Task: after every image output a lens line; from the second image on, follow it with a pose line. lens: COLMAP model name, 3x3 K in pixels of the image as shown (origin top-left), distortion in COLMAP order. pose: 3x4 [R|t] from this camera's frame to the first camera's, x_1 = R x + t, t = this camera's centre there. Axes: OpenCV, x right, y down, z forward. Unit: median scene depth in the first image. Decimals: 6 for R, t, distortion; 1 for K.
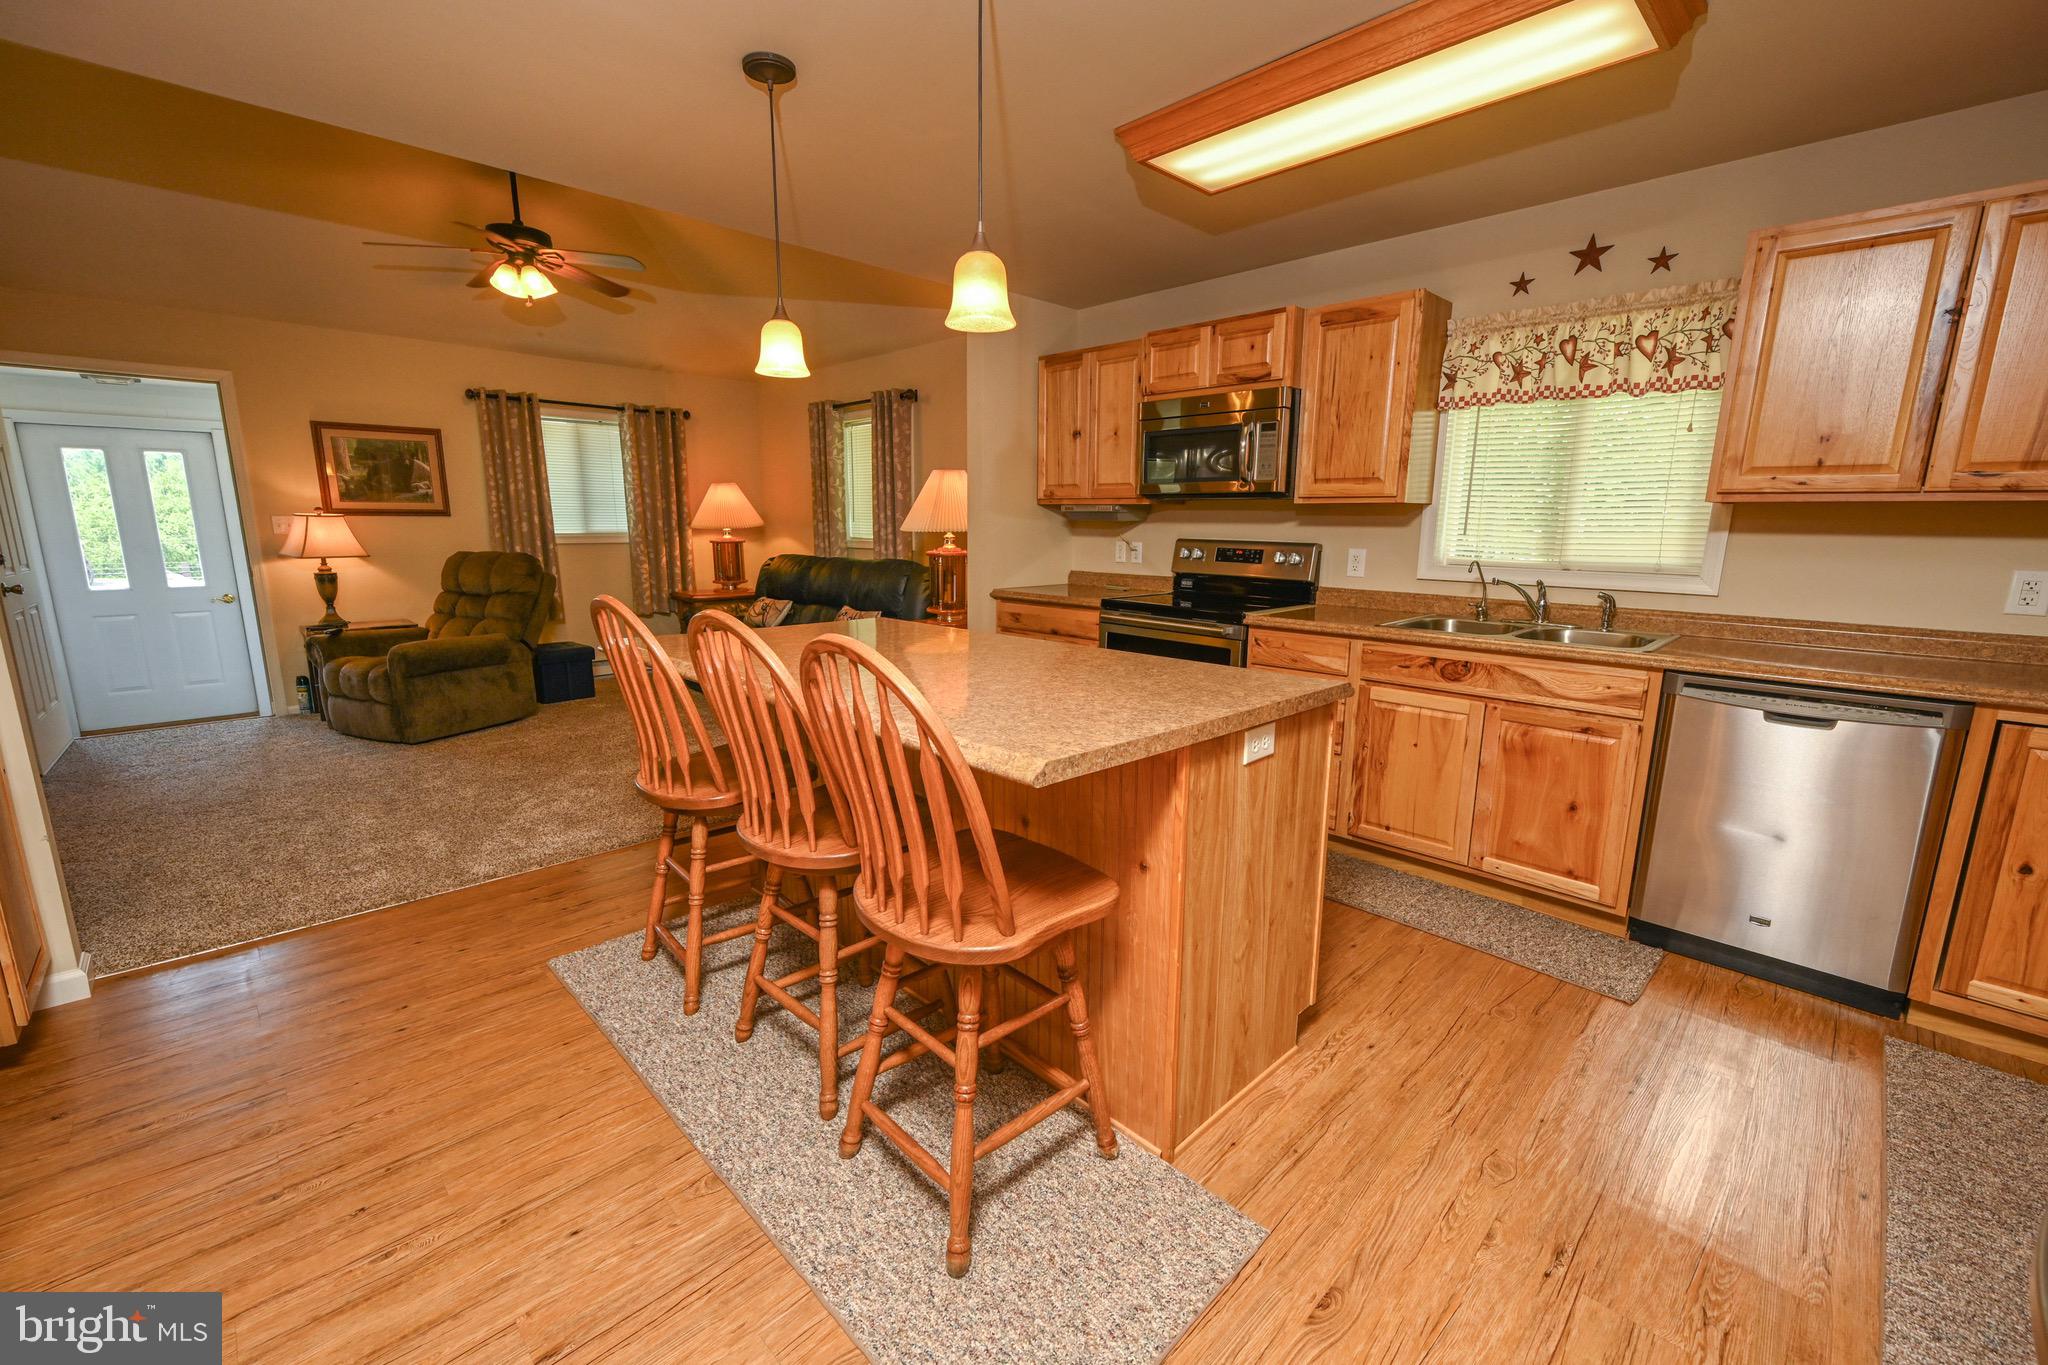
lens RADIAL K [[822.9, 0, 1030.7], [0, 822.9, 689.7], [0, 0, 1]] dist [-0.003855, 0.000870]
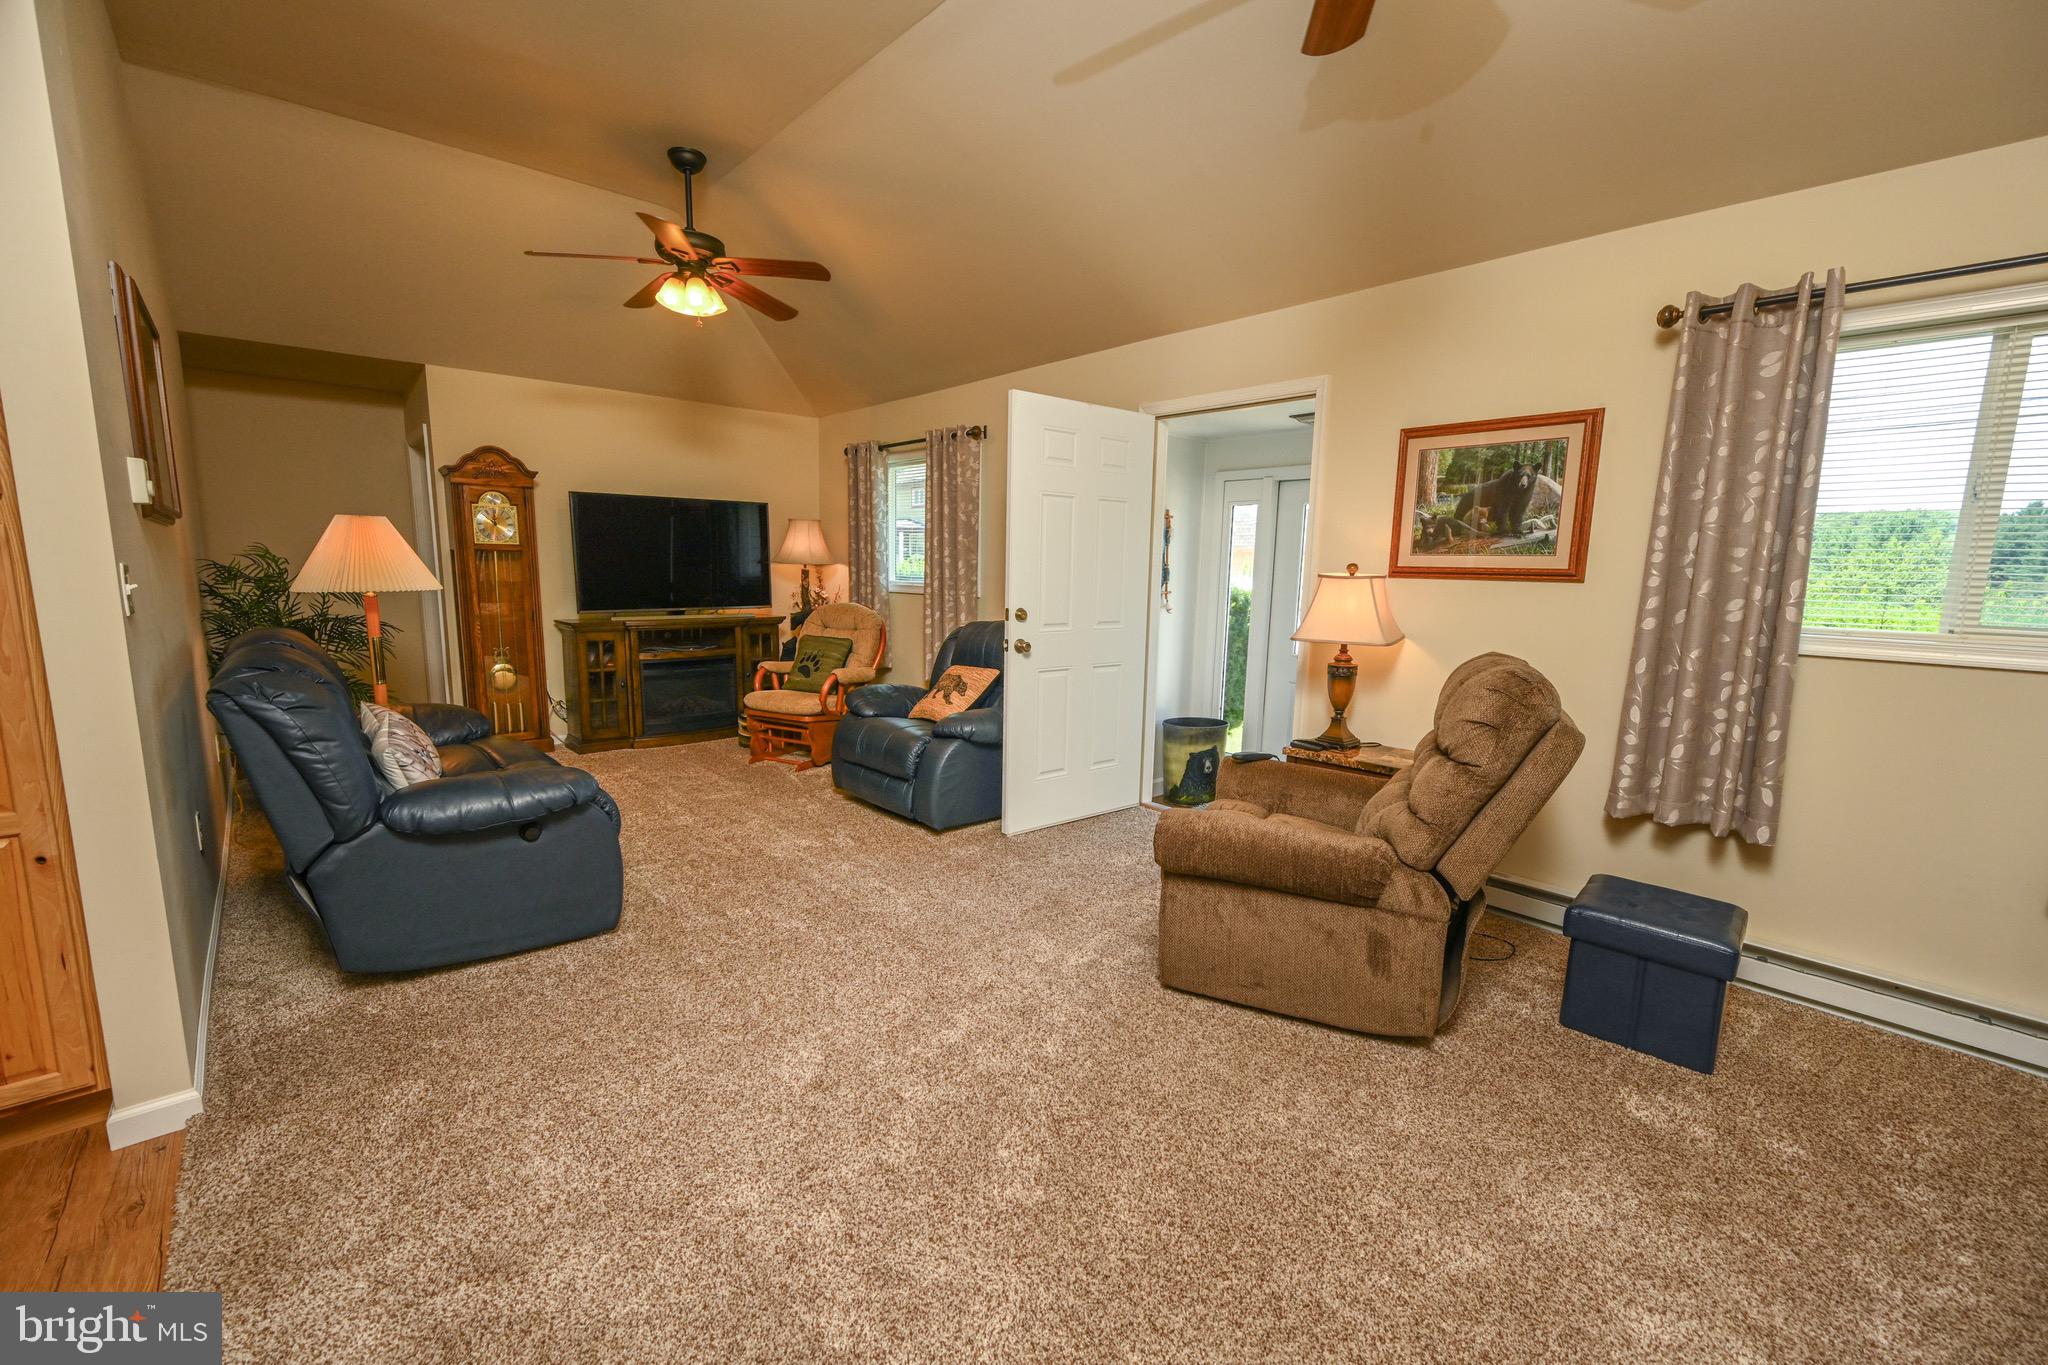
lens RADIAL K [[822.9, 0, 1018.1], [0, 822.9, 685.3], [0, 0, 1]] dist [-0.003855, 0.000870]
pose [[-0.046535, 0.139032, -0.989194, -0.314702], [-0.219014, 0.964752, 0.145900, -0.259619], [0.974611, 0.223437, -0.014444, 1.207822]]
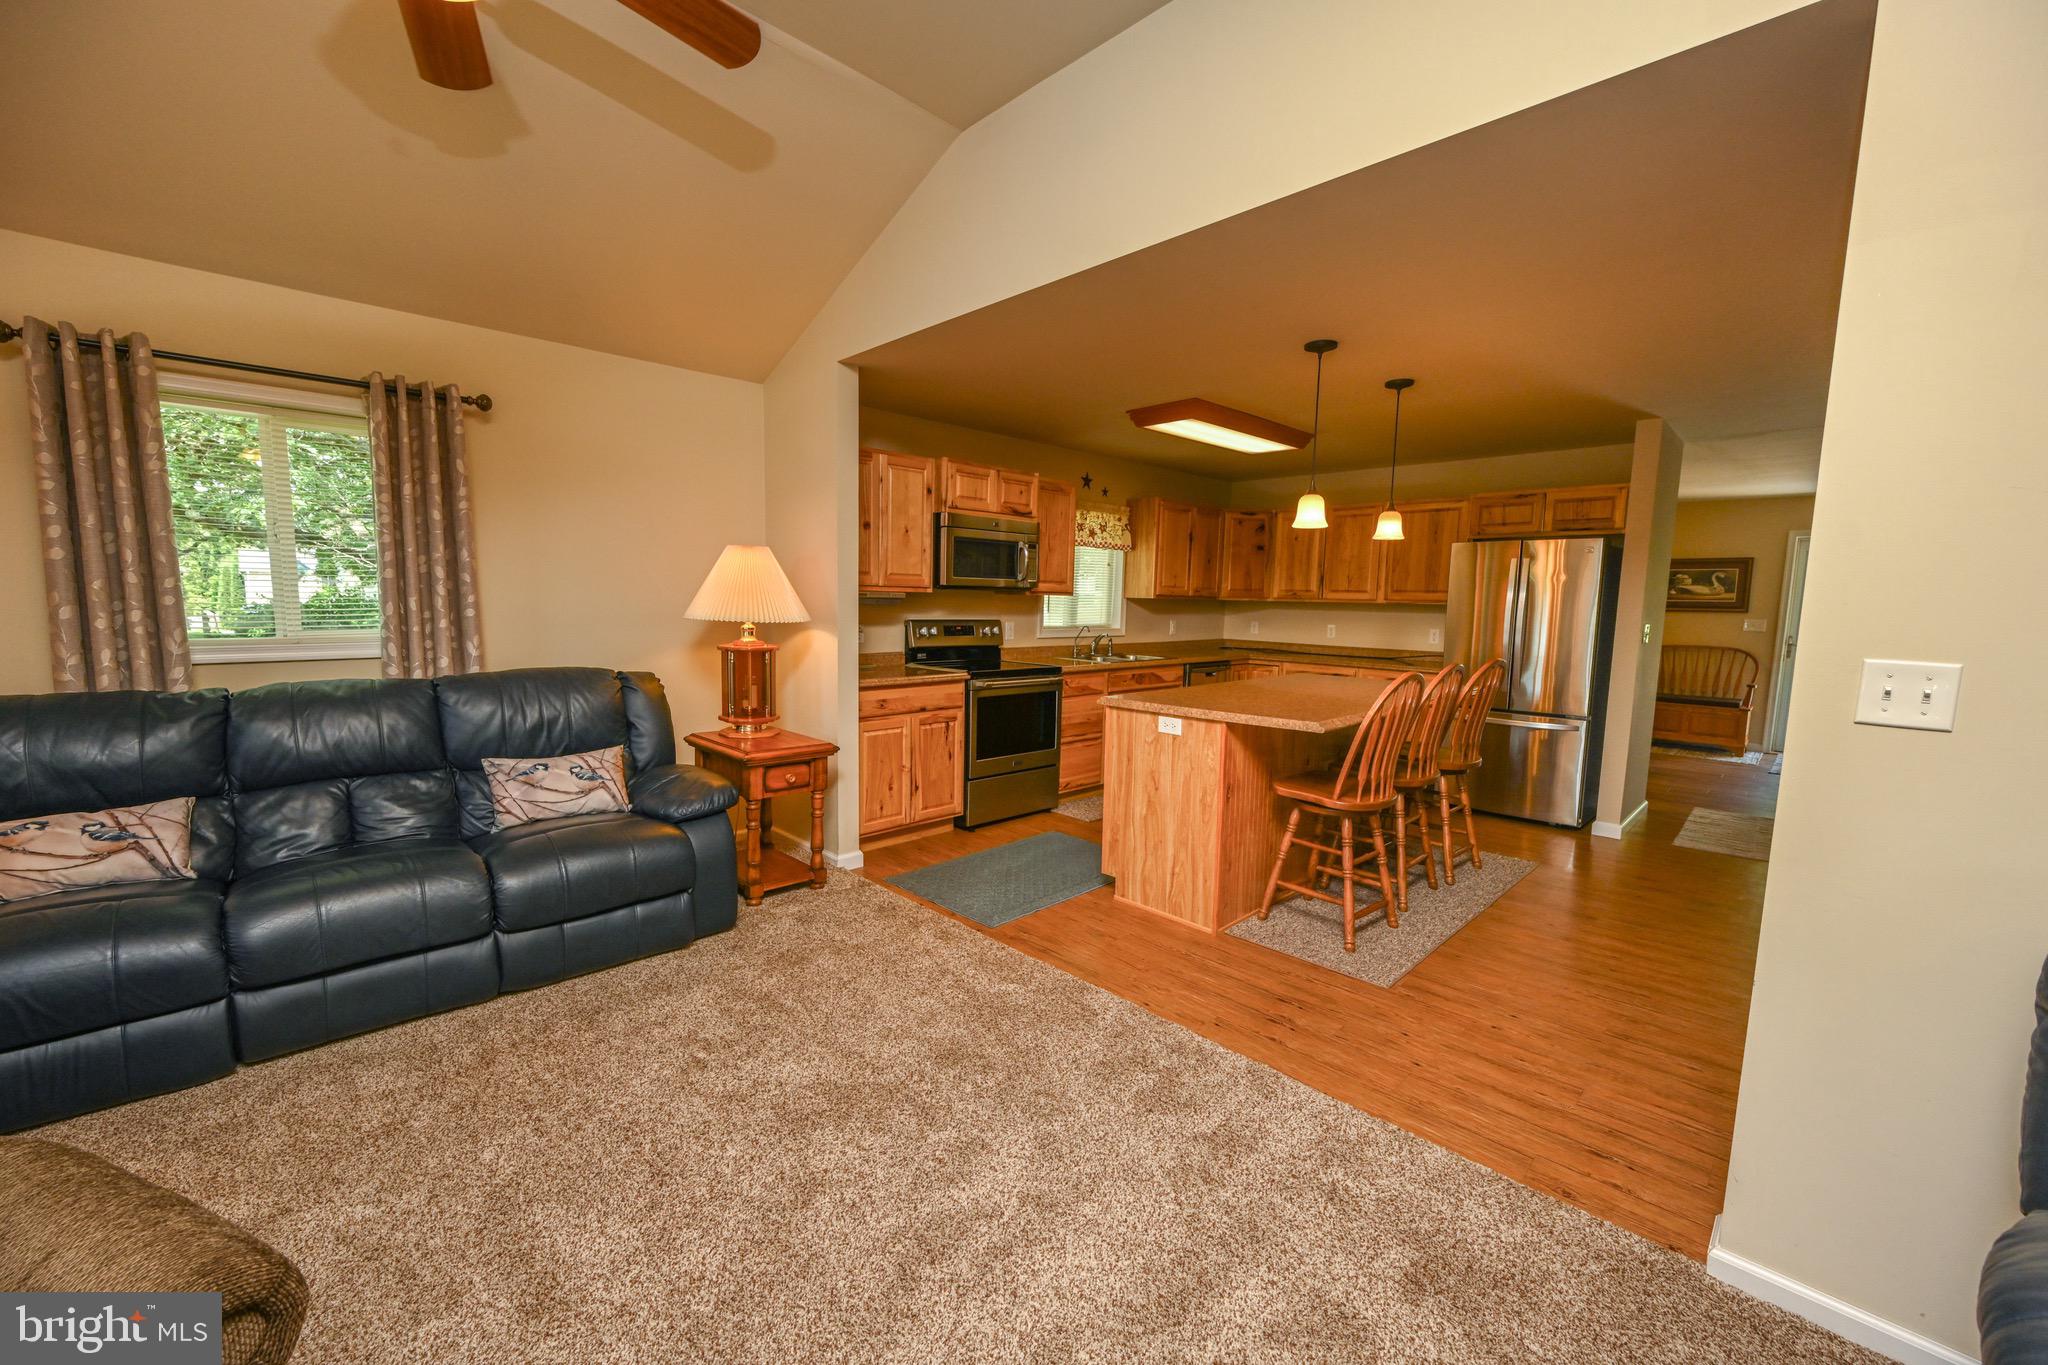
lens RADIAL K [[822.9, 0, 1016.2], [0, 822.9, 687.4], [0, 0, 1]] dist [-0.003855, 0.000870]
pose [[0.005153, -0.118315, 0.992963, -1.279311], [0.183186, 0.976284, 0.115377, -0.247440], [-0.983065, 0.181302, 0.026705, 1.047851]]
